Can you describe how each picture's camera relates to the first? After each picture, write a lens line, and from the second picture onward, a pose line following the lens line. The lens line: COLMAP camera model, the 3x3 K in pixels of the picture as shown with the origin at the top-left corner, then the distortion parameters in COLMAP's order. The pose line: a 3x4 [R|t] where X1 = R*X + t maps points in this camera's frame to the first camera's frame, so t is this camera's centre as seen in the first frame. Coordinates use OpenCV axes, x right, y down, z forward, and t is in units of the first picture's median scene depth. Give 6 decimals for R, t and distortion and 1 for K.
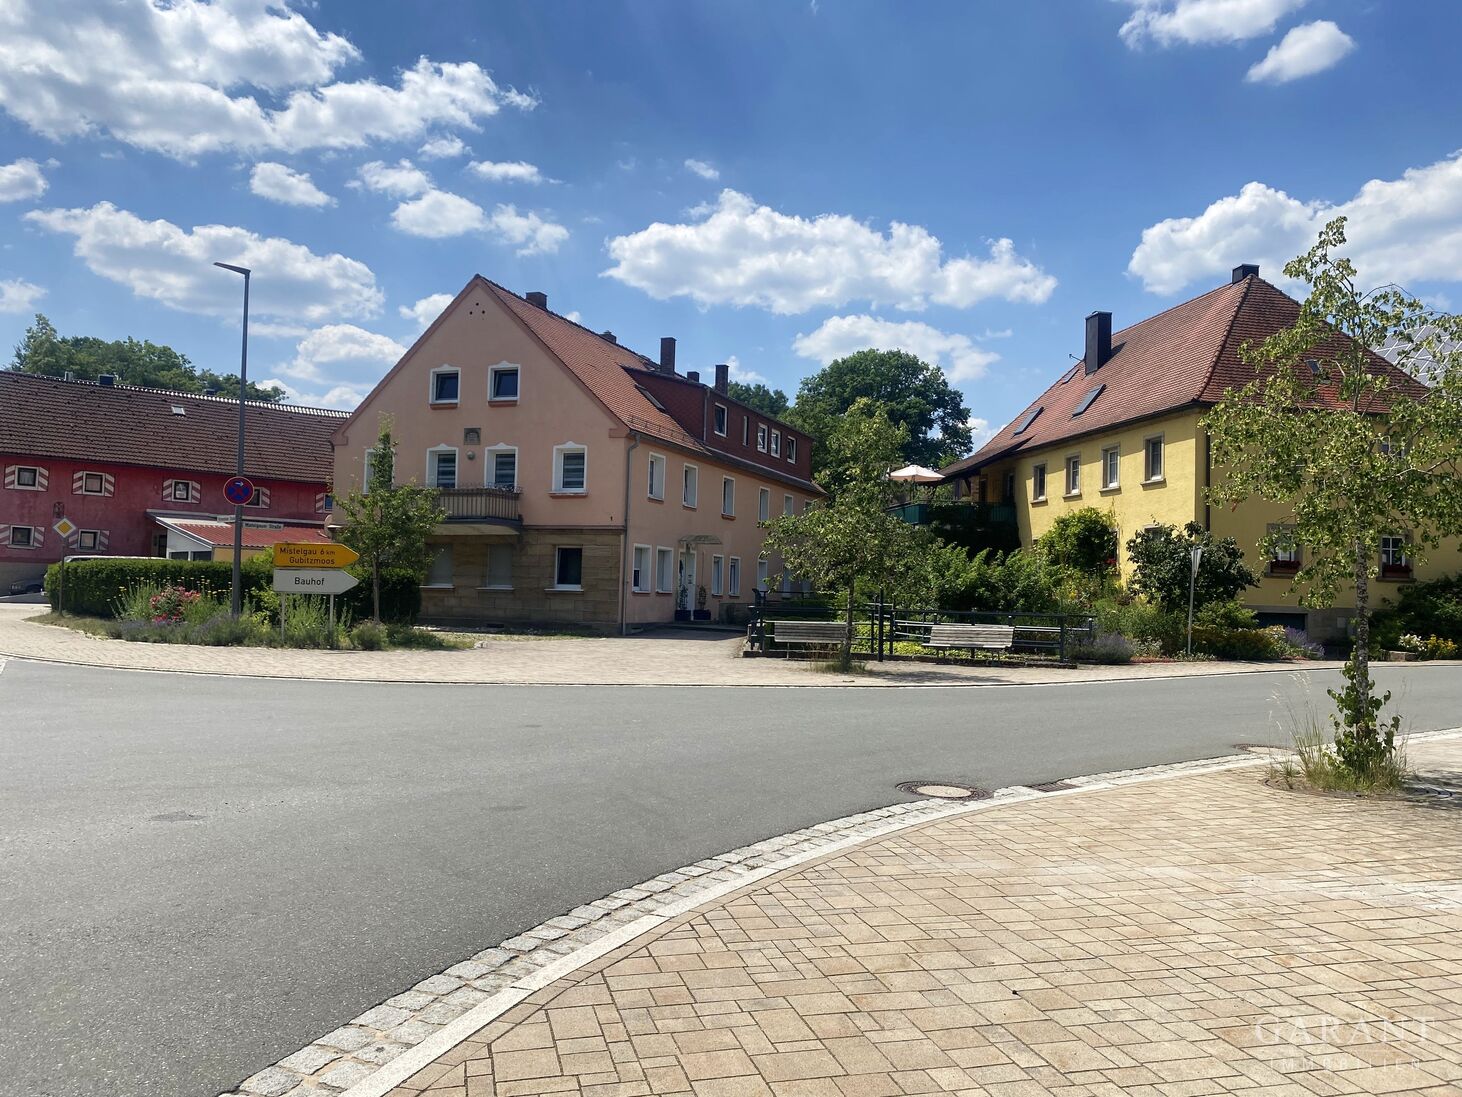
lens RADIAL K [[1108.8, 0, 729.5], [0, 1108.8, 552.5], [0, 0, 1]] dist [-0.015604, -0.002641]
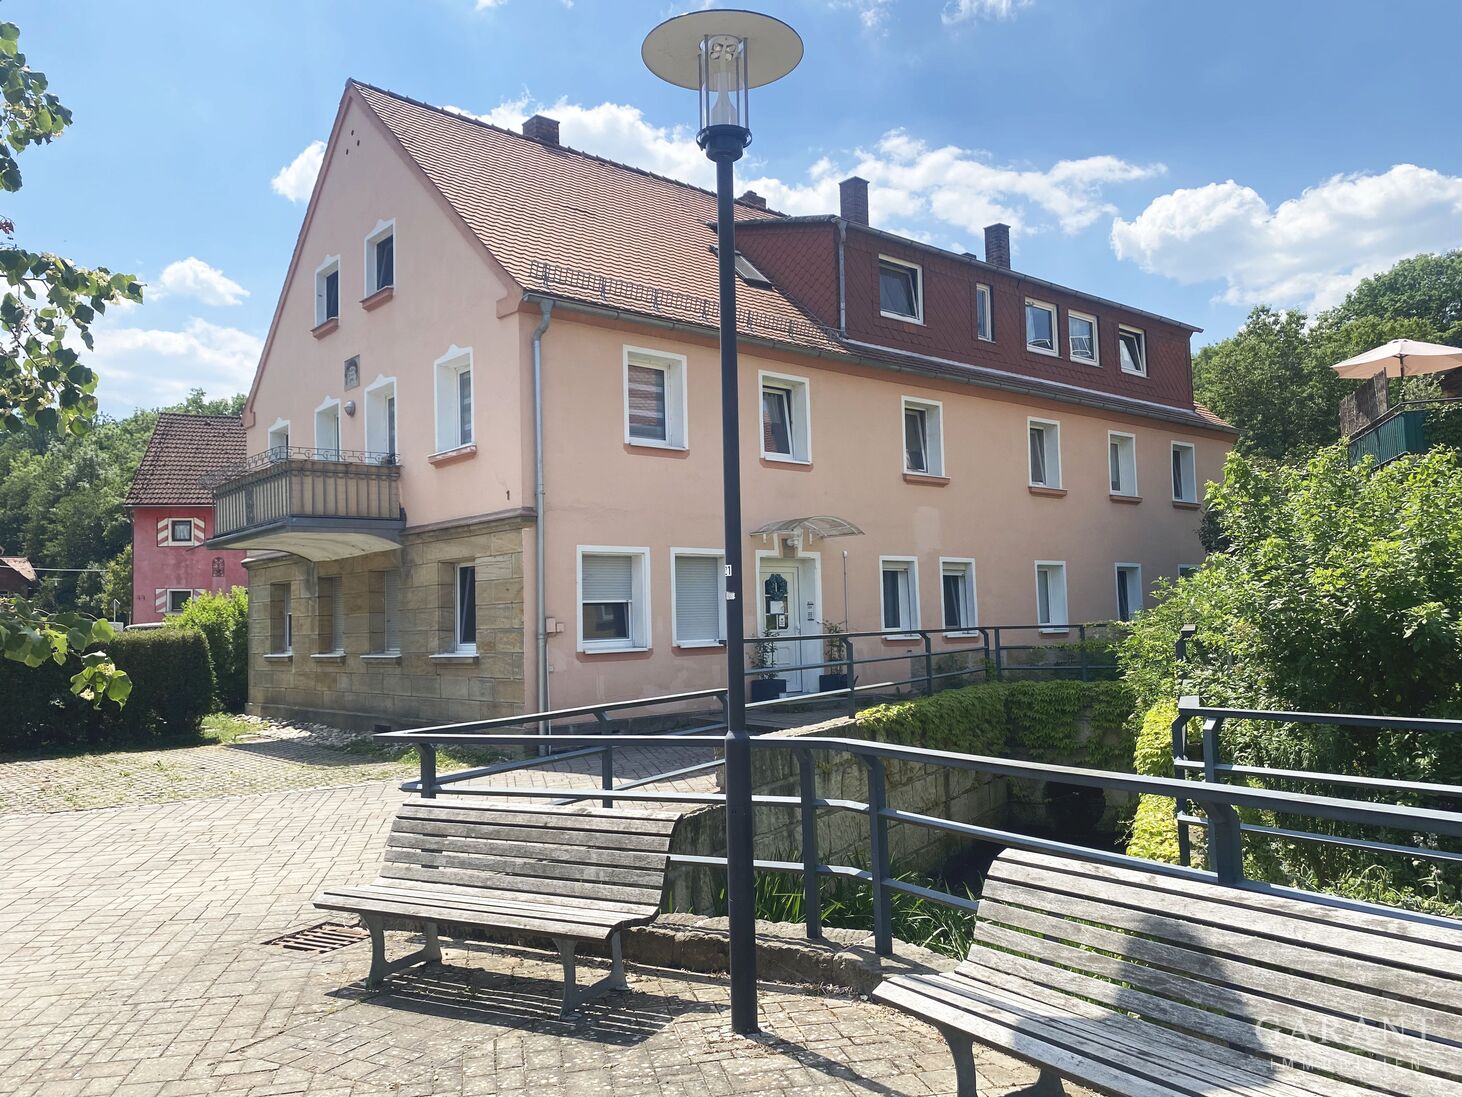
lens RADIAL K [[1108.8, 0, 733.8], [0, 1108.8, 539.6], [0, 0, 1]] dist [-0.015604, -0.002641]
pose [[0.882735, -0.086476, -0.461845, 0.171807], [0.069837, 0.996147, -0.053038, 0.017177], [0.464652, 0.014565, 0.885373, 0.608909]]
